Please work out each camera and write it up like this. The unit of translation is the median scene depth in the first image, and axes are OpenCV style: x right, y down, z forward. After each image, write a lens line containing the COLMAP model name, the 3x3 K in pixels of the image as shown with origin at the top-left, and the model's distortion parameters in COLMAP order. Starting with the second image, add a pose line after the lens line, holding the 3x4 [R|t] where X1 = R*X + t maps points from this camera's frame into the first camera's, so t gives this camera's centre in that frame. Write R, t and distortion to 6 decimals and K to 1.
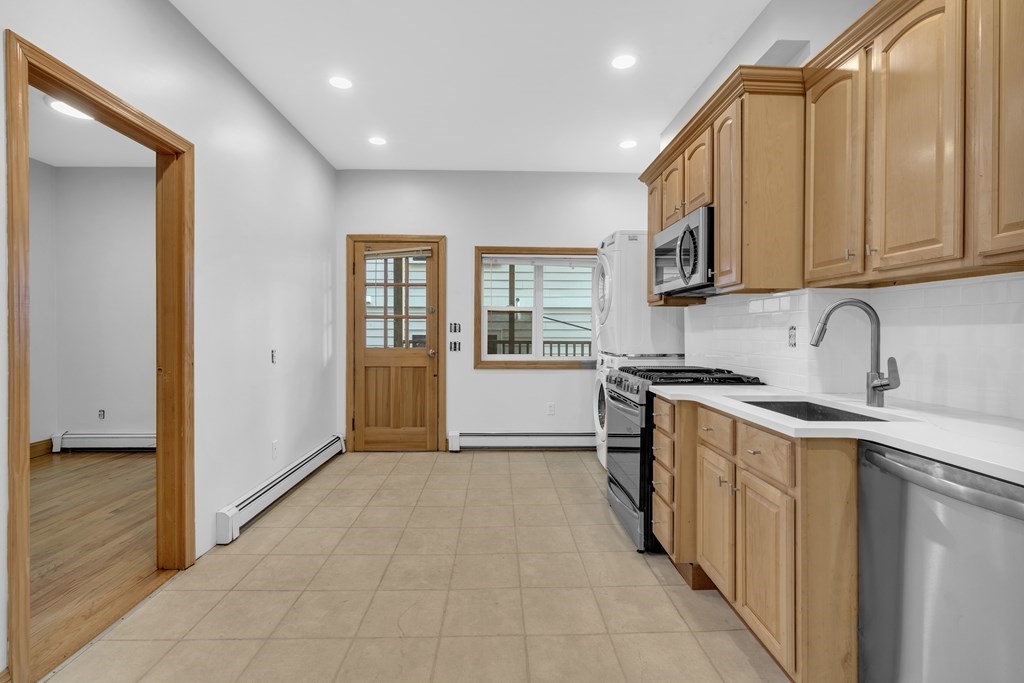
lens RADIAL K [[480.8, 0, 513.1], [0, 480.8, 336.2], [0, 0, 1]] dist [-0.001782, 0.000384]
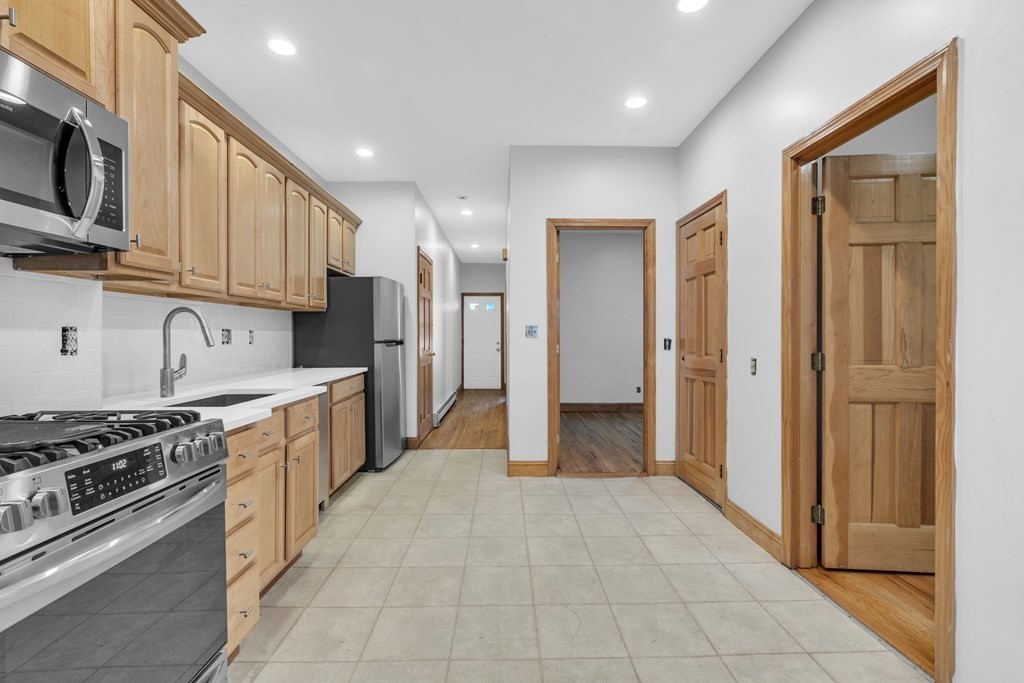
lens RADIAL K [[480.8, 0, 513.1], [0, 480.8, 336.2], [0, 0, 1]] dist [-0.001782, 0.000384]
pose [[-0.999928, -0.000286, 0.011974, -0.109748], [-0.000121, 0.999906, 0.013701, -0.019632], [-0.011977, 0.013699, -0.999834, 1.991160]]
